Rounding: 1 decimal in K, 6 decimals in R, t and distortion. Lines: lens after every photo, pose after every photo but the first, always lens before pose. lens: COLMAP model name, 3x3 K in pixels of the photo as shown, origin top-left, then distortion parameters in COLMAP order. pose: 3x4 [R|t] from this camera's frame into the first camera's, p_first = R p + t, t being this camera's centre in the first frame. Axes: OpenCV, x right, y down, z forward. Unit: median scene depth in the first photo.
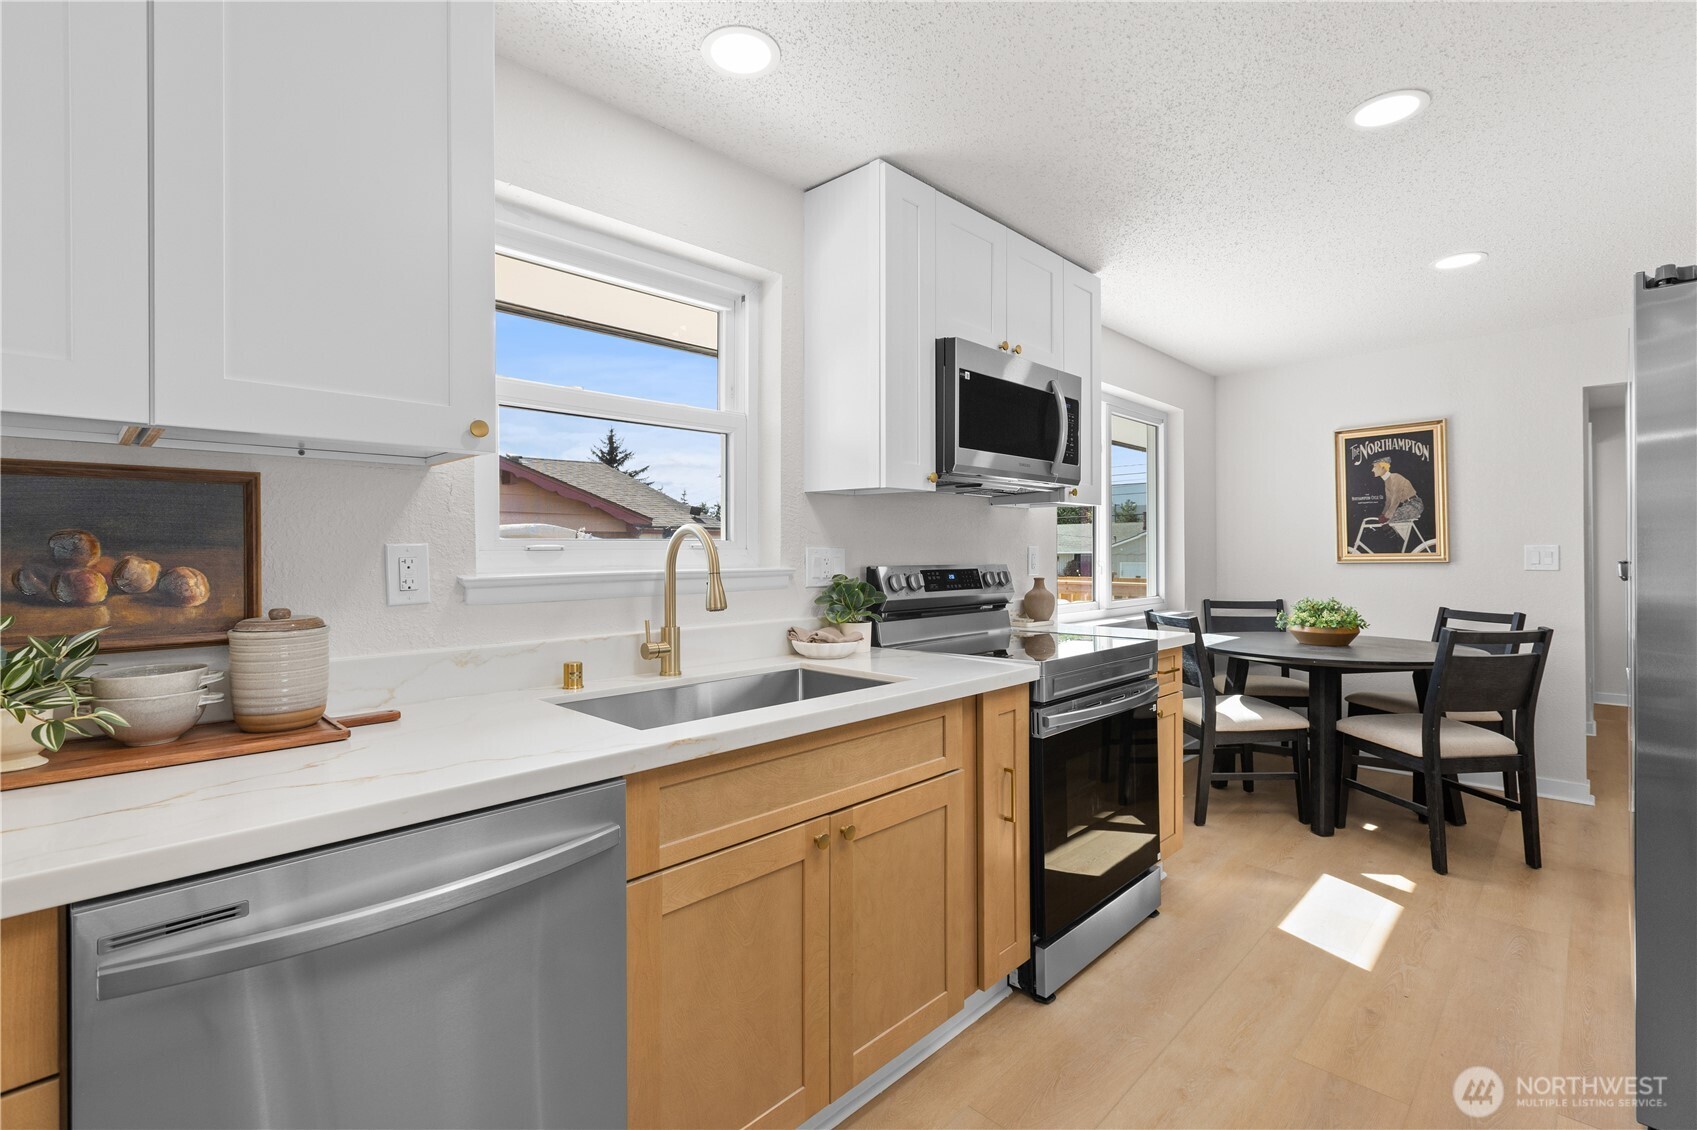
lens RADIAL K [[766.8, 0, 832.1], [0, 766.8, 553.4], [0, 0, 1]] dist [-0.000915, -0.000702]
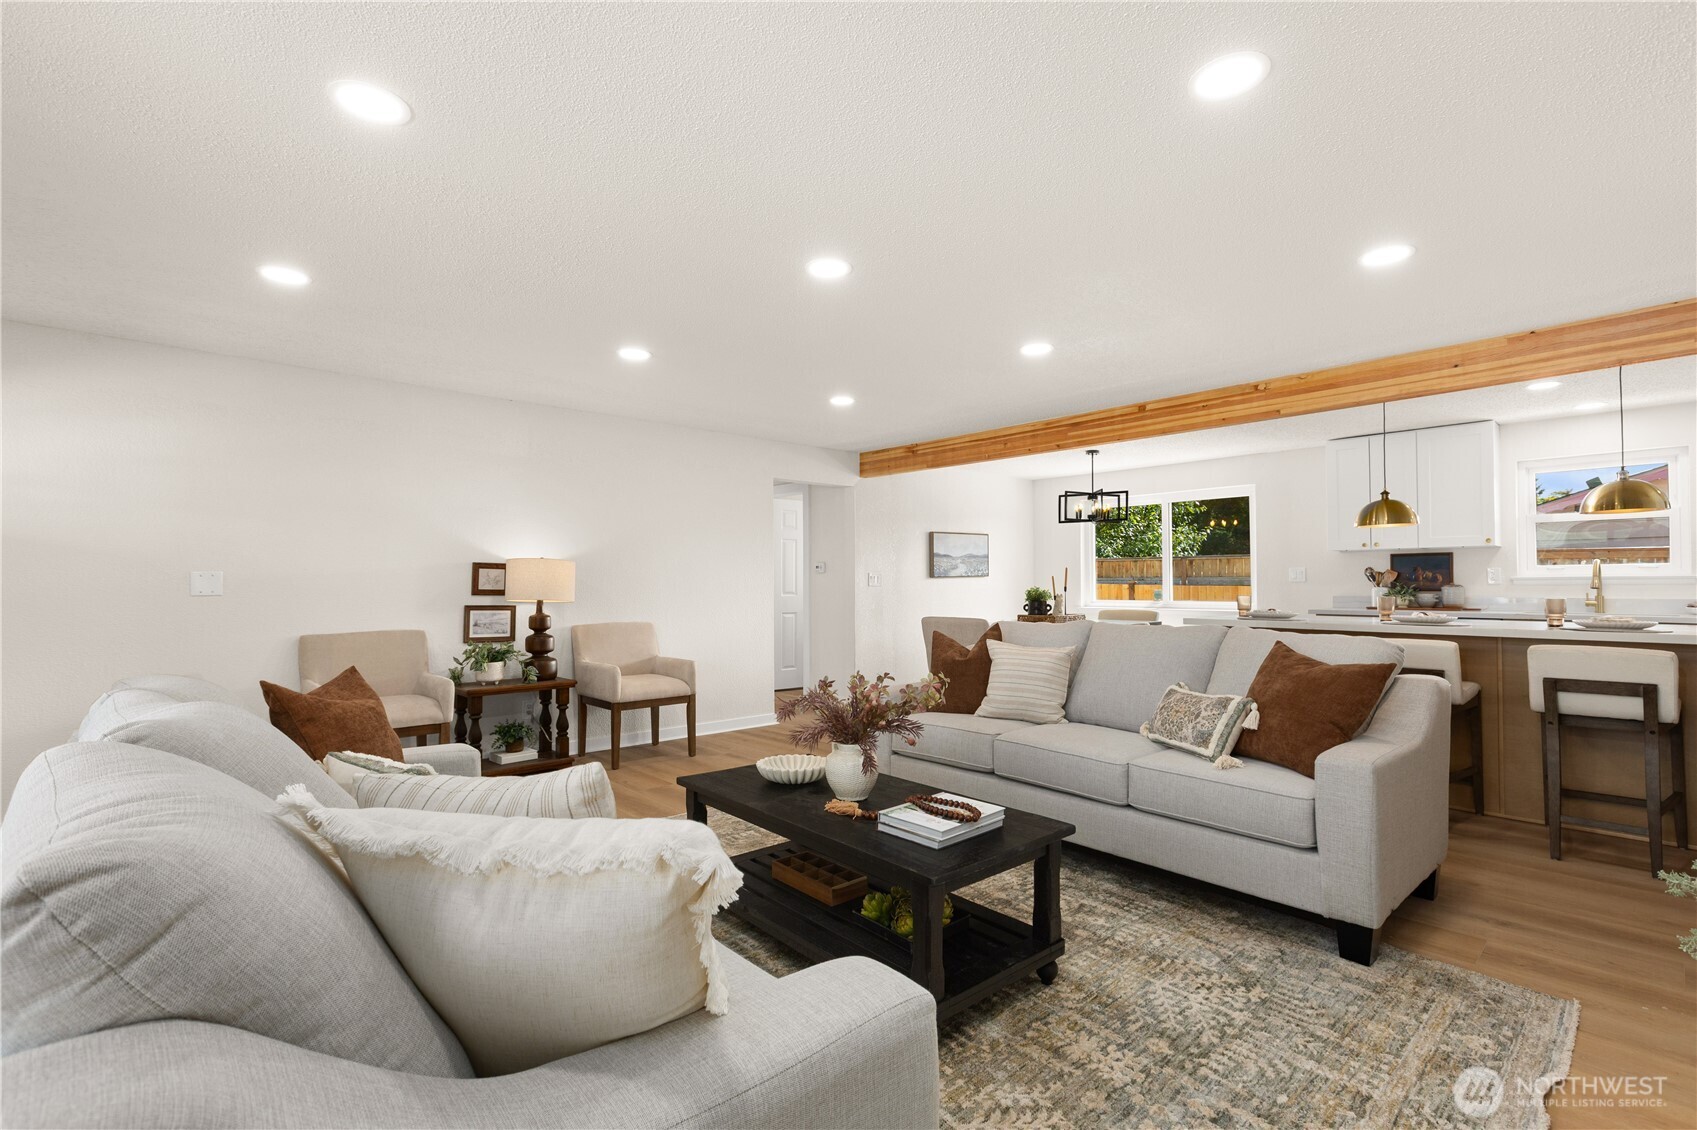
lens RADIAL K [[768.6, 0, 848.5], [0, 768.6, 565.0], [0, 0, 1]] dist [-0.001313, -0.000520]
pose [[-0.046495, -0.019525, -0.998728, 1.642926], [0.000827, 0.999808, -0.019585, 0.021932], [0.998918, -0.001736, -0.046470, -0.973991]]
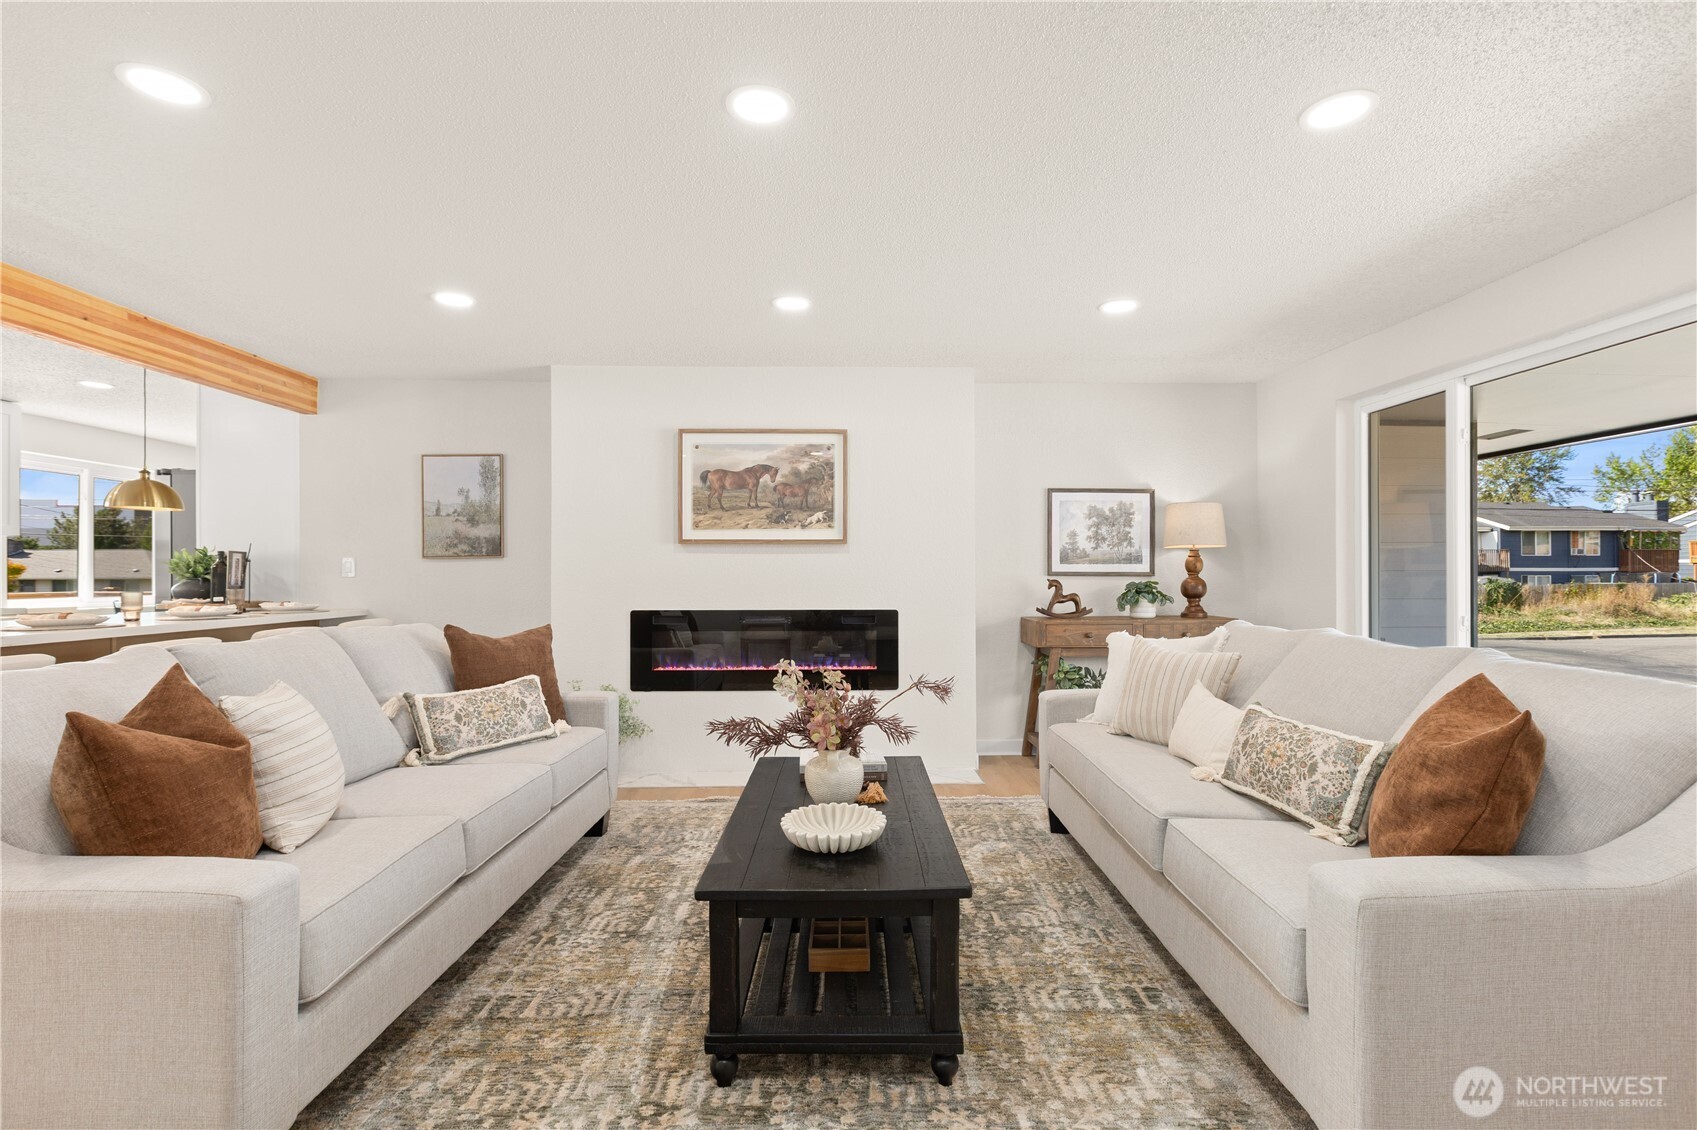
lens RADIAL K [[768.6, 0, 848.5], [0, 768.6, 565.0], [0, 0, 1]] dist [-0.001313, -0.000520]
pose [[0.684120, 0.010756, 0.729290, 0.345431], [0.004315, 0.999814, -0.018794, 0.039291], [-0.729357, 0.016004, 0.683946, -1.515068]]
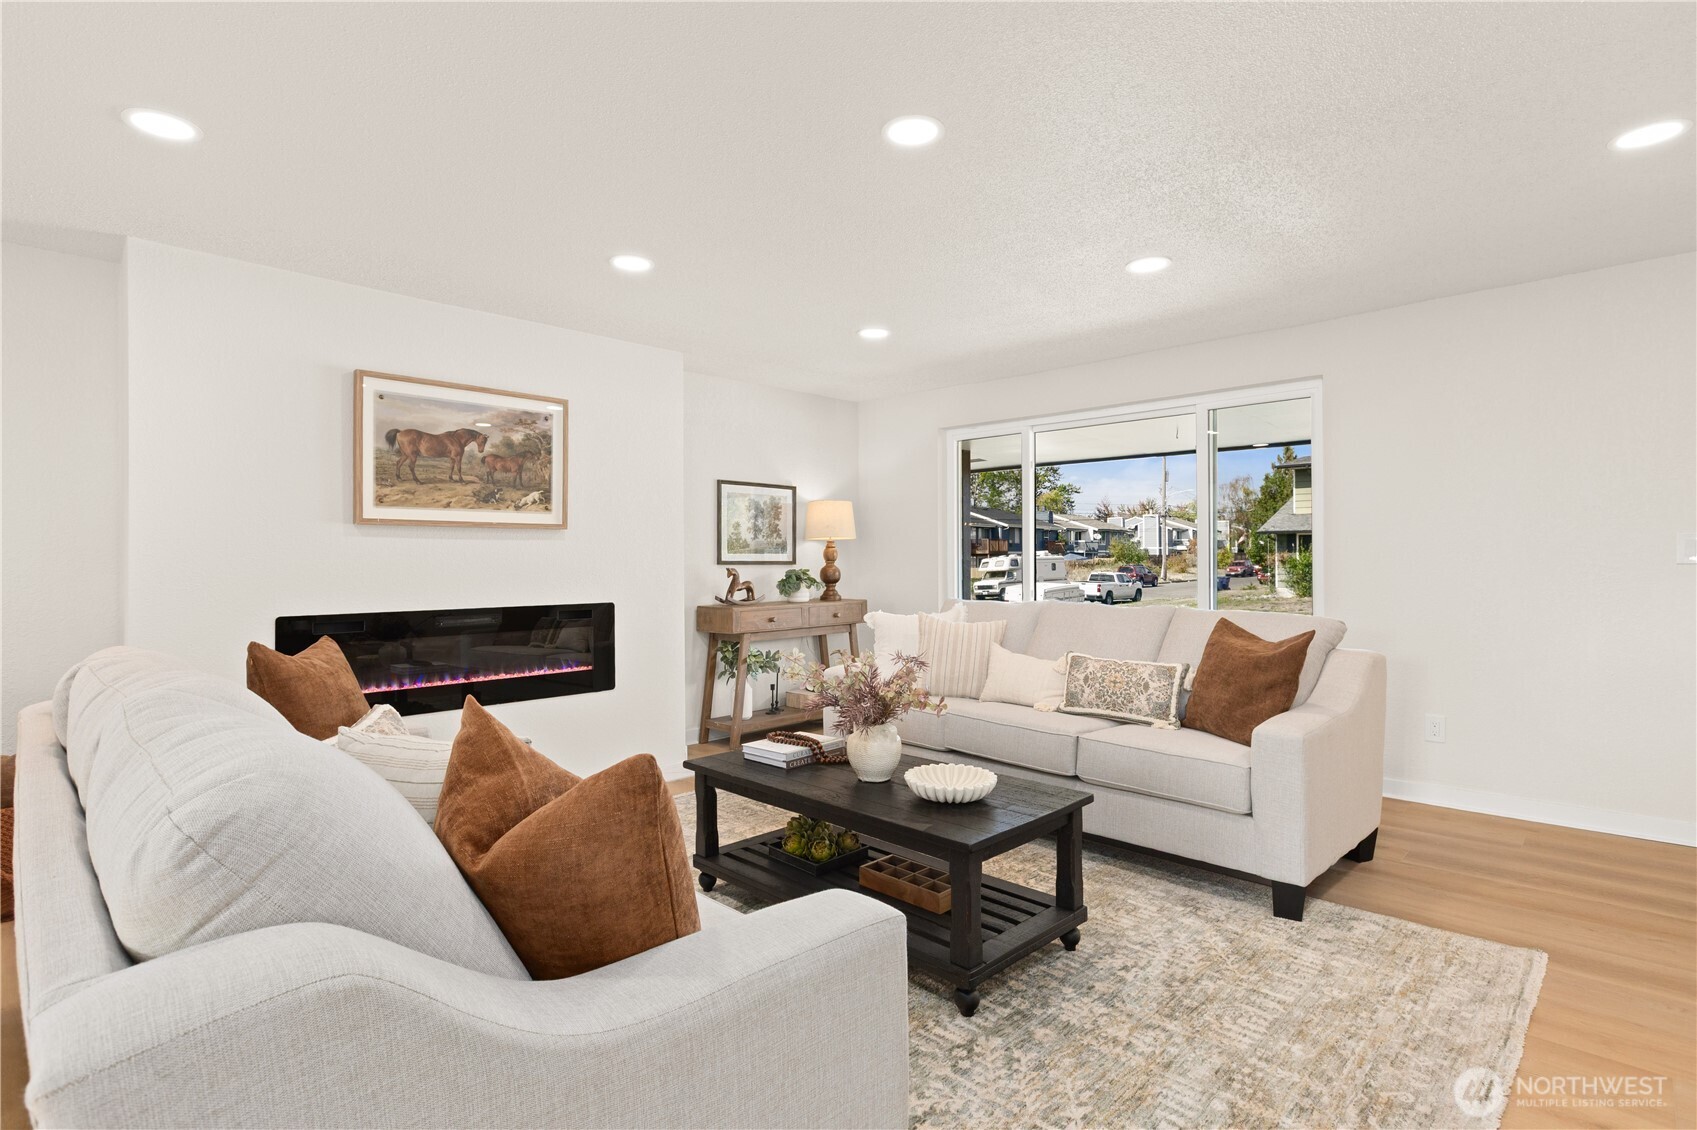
lens RADIAL K [[828.3, 0, 848.5], [0, 828.3, 555.8], [0, 0, 1]] dist [0.003805, 0.000466]
pose [[-0.017389, 0.010204, 0.999797, 0.032294], [0.013533, 0.999859, -0.009970, 0.035501], [-0.999757, 0.013357, -0.017524, -0.988059]]
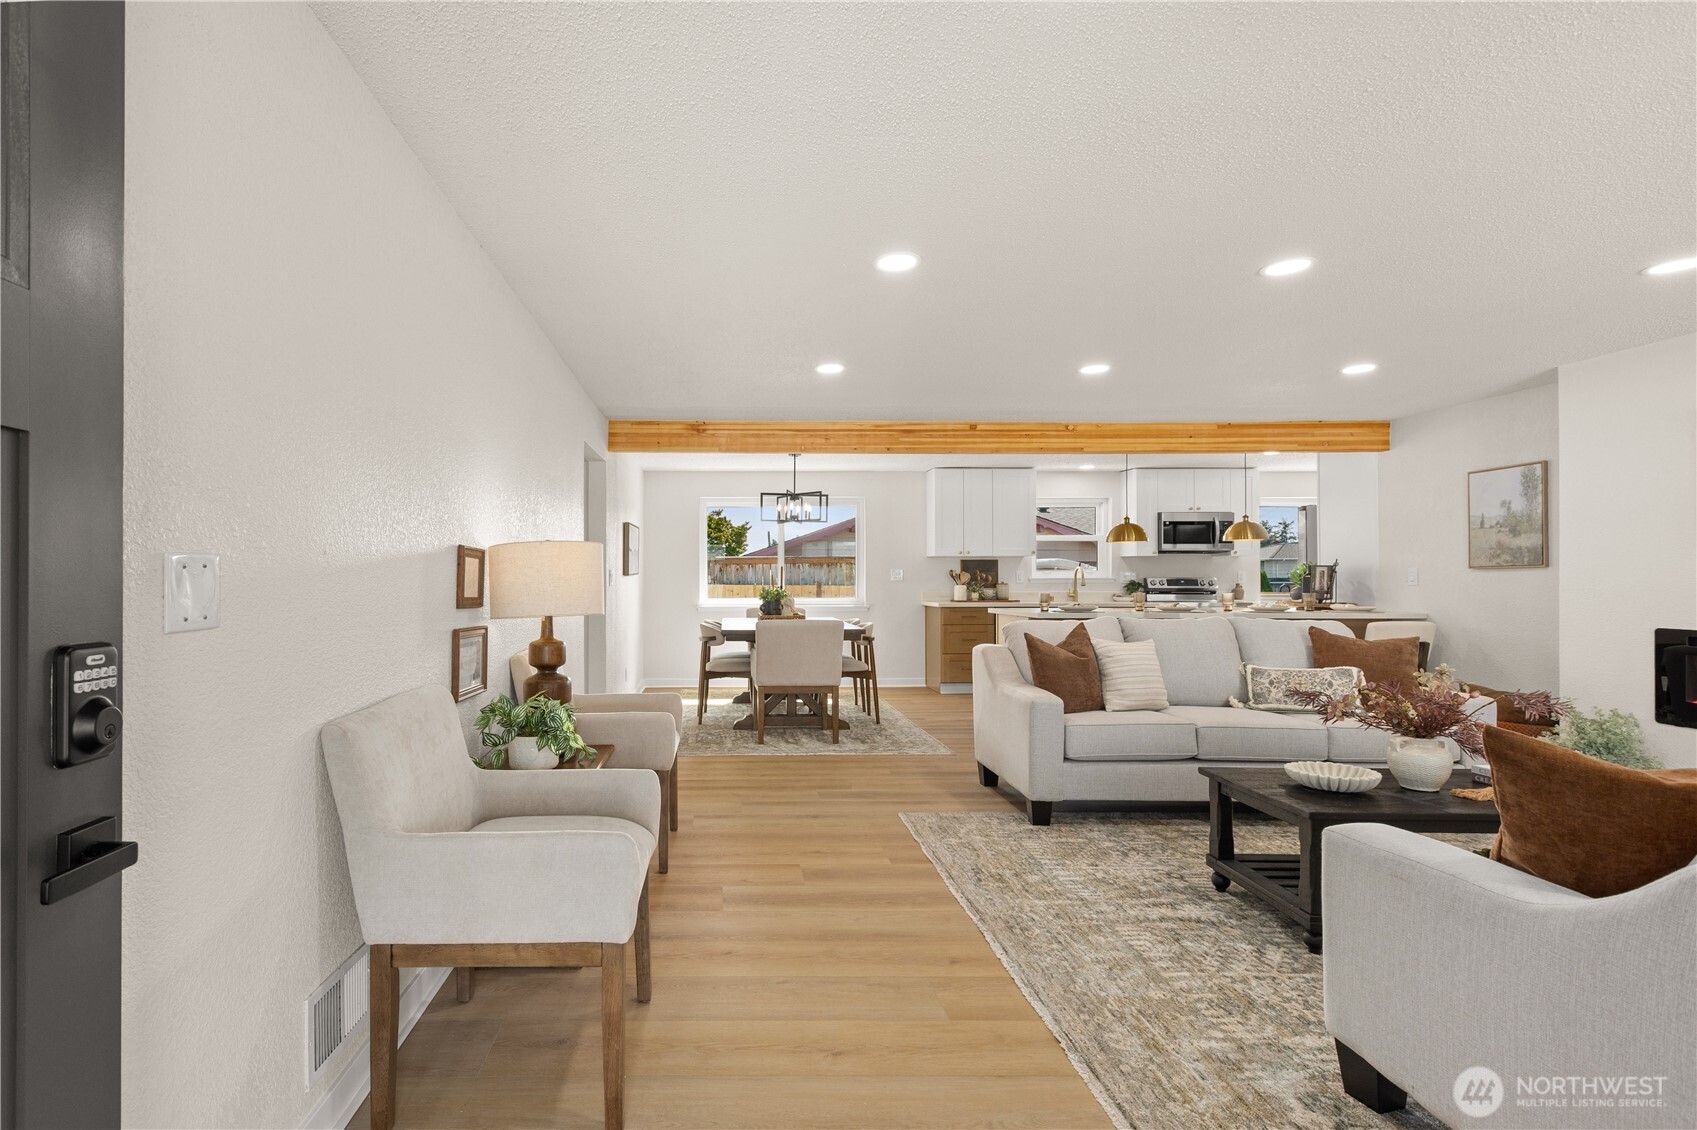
lens RADIAL K [[791.3, 0, 728.0], [0, 791.3, 571.2], [0, 0, 1]] dist [-0.001481, 0.000269]
pose [[0.715185, -0.003164, -0.698928, 0.911998], [-0.003784, 0.999958, -0.008399, 0.019847], [0.698925, 0.008651, 0.715143, -2.156736]]
